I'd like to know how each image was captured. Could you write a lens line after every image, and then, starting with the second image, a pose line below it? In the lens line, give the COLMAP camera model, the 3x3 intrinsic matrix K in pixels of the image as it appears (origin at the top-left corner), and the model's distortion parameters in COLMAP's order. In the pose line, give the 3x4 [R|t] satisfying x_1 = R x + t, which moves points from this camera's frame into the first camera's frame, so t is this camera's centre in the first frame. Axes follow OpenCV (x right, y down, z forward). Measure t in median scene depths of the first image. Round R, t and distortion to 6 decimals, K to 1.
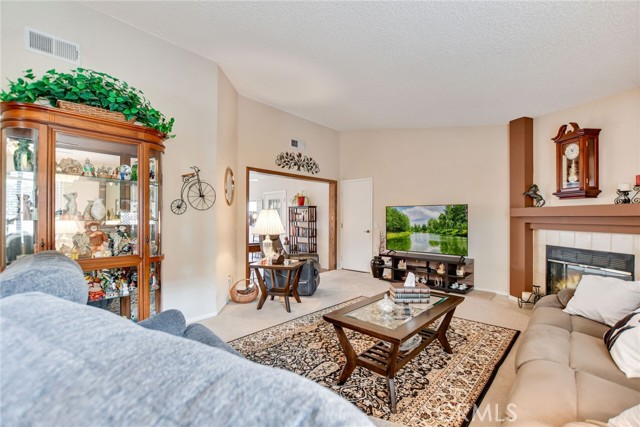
lens RADIAL K [[284.3, 0, 317.2], [0, 284.3, 217.0], [0, 0, 1]] dist [-0.017790, 0.000443]
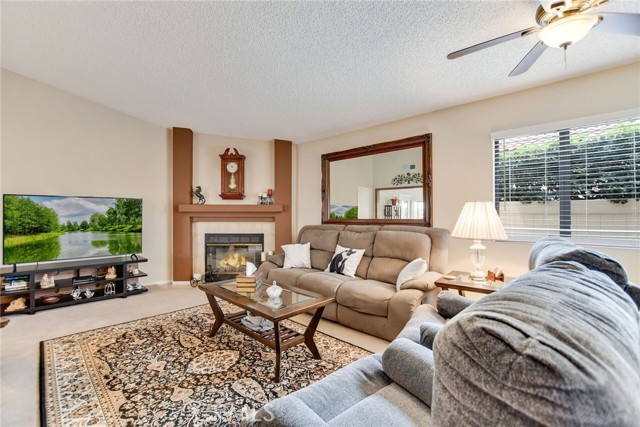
lens RADIAL K [[281.7, 0, 320.0], [0, 281.7, 213.5], [0, 0, 1]] dist [-0.020634, 0.000198]
pose [[0.009413, -0.003631, 0.999949, -0.400127], [-0.004143, 0.999985, 0.003671, 0.000551], [-0.999947, -0.004178, 0.009398, 0.377304]]
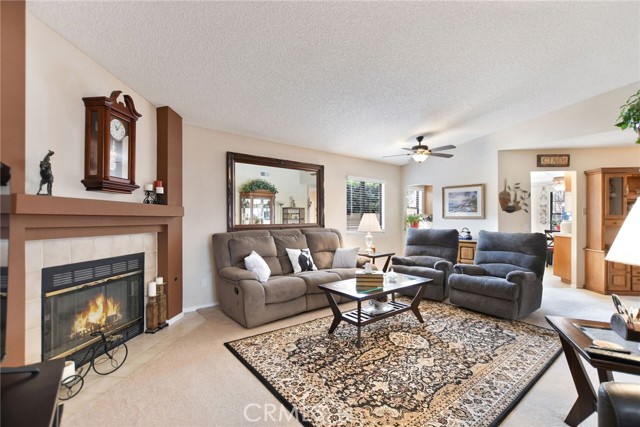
lens RADIAL K [[284.3, 0, 317.2], [0, 284.3, 217.0], [0, 0, 1]] dist [-0.017790, 0.000443]
pose [[-0.987476, -0.000470, 0.157766, 0.183943], [-0.002720, 0.999898, -0.014044, 0.009220], [-0.157743, -0.014297, -0.987377, 1.195132]]
